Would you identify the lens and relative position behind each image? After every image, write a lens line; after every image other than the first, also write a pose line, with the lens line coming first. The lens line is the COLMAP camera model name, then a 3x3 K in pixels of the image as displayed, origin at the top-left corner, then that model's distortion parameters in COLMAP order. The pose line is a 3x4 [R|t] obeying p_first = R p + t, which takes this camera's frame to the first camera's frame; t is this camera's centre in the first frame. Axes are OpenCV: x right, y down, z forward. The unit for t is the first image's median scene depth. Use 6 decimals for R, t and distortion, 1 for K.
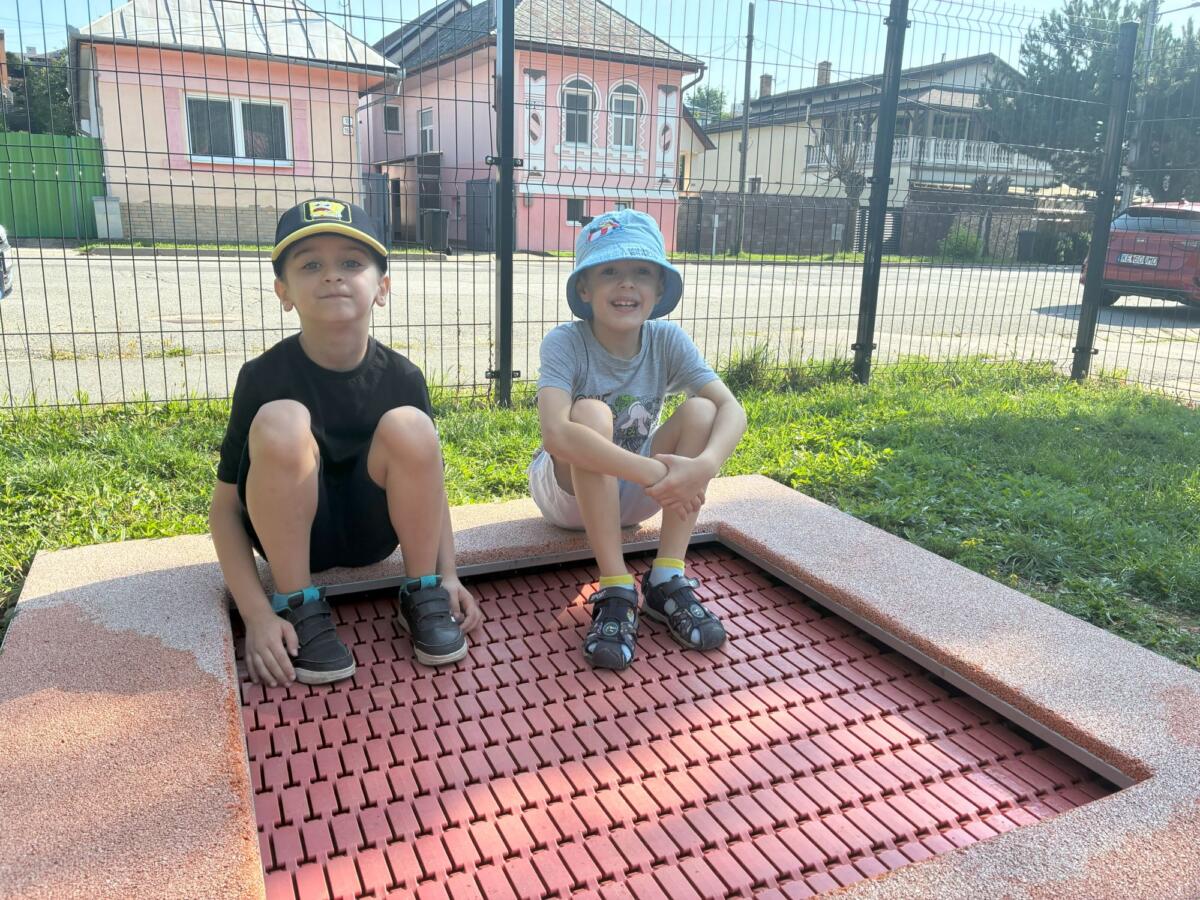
lens RADIAL K [[900.1, 0, 600.1], [0, 900.1, 443.4], [0, 0, 1]] dist [0.051600, -0.068328]
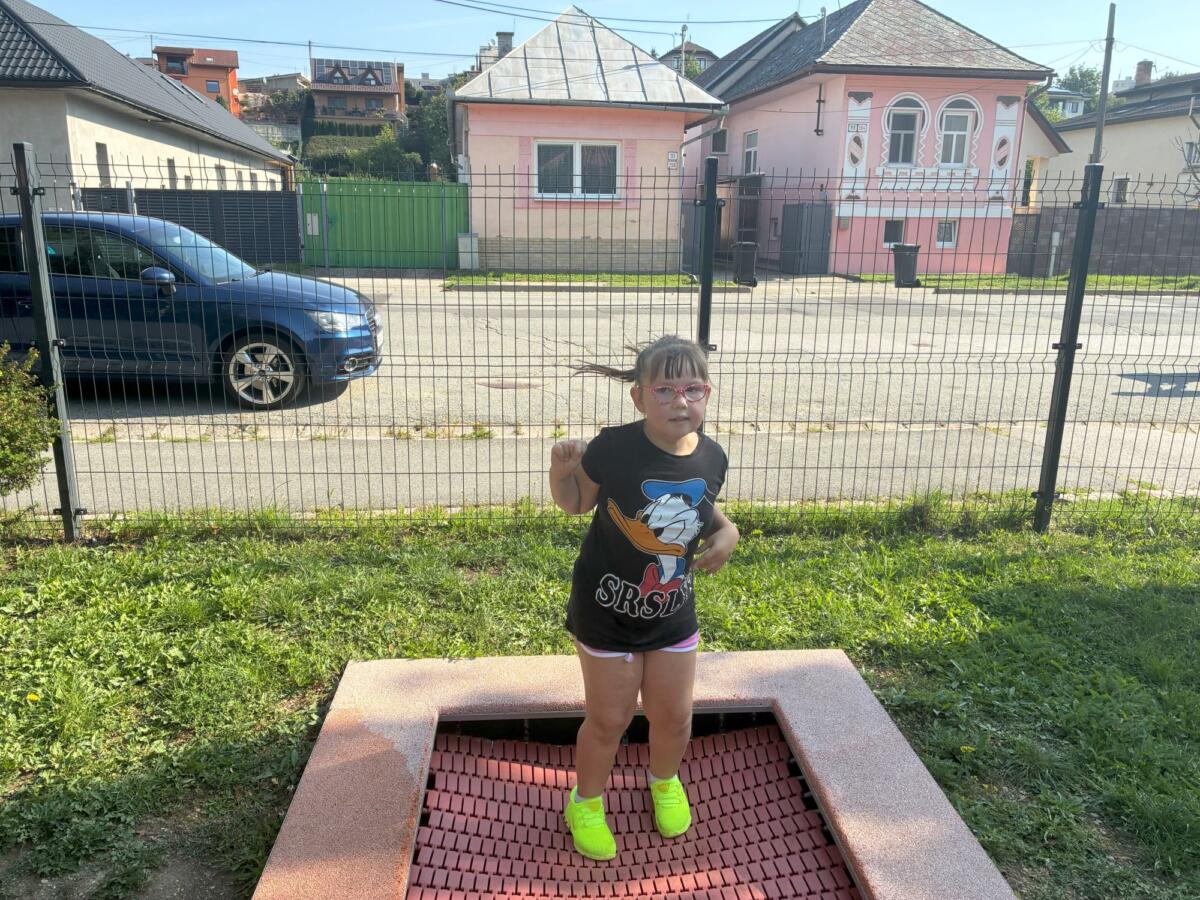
lens RADIAL K [[900.1, 0, 600.1], [0, 900.1, 443.4], [0, 0, 1]] dist [0.051600, -0.068328]
pose [[0.938309, 0.070453, -0.338546, 0.022911], [-0.069813, 0.997461, 0.014084, -0.021346], [0.338679, 0.010420, 0.940844, -0.027397]]
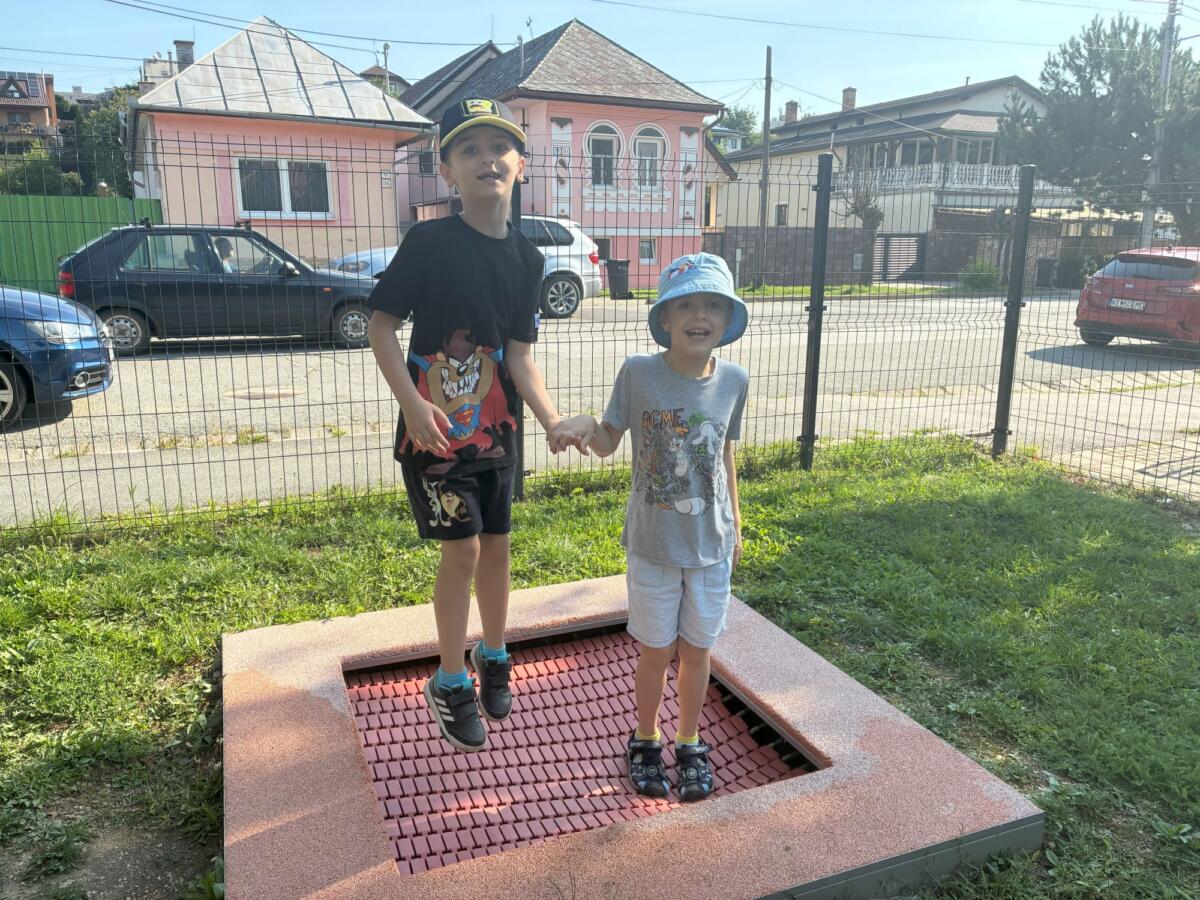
lens RADIAL K [[900.5, 0, 600.0], [0, 900.5, 450.0], [0, 0, 1]] dist [0.046085, -0.054207]
pose [[0.999137, -0.014013, -0.039102, 0.007894], [0.013420, 0.999792, -0.015388, -0.010995], [0.039309, 0.014850, 0.999117, -0.037398]]
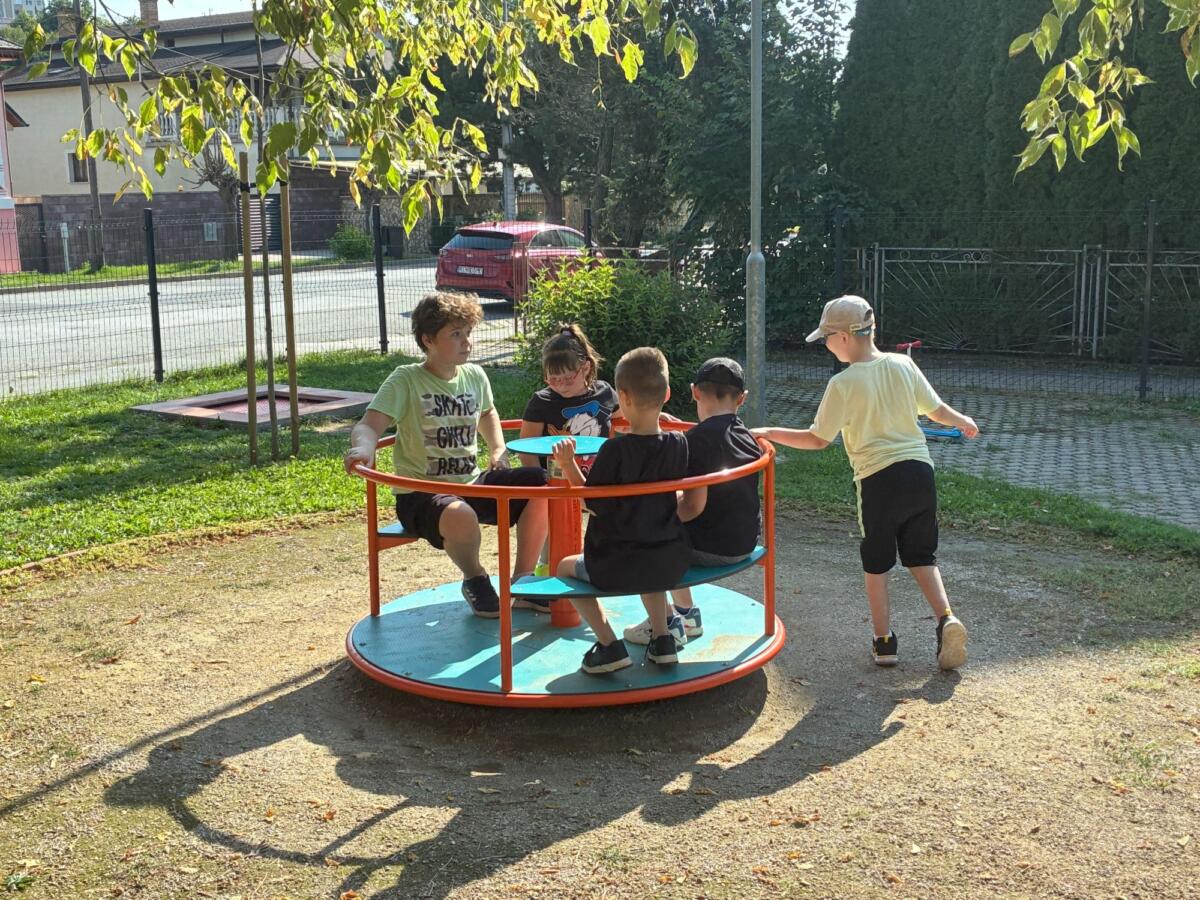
lens RADIAL K [[1431.9, 0, 600.0], [0, 1431.9, 450.0], [0, 0, 1]] dist [0.007454, -0.003347]
pose [[0.861576, -0.130504, 0.490567, -0.130123], [0.156801, 0.987549, -0.012673, 0.048492], [-0.482805, 0.087840, 0.871311, -0.388244]]
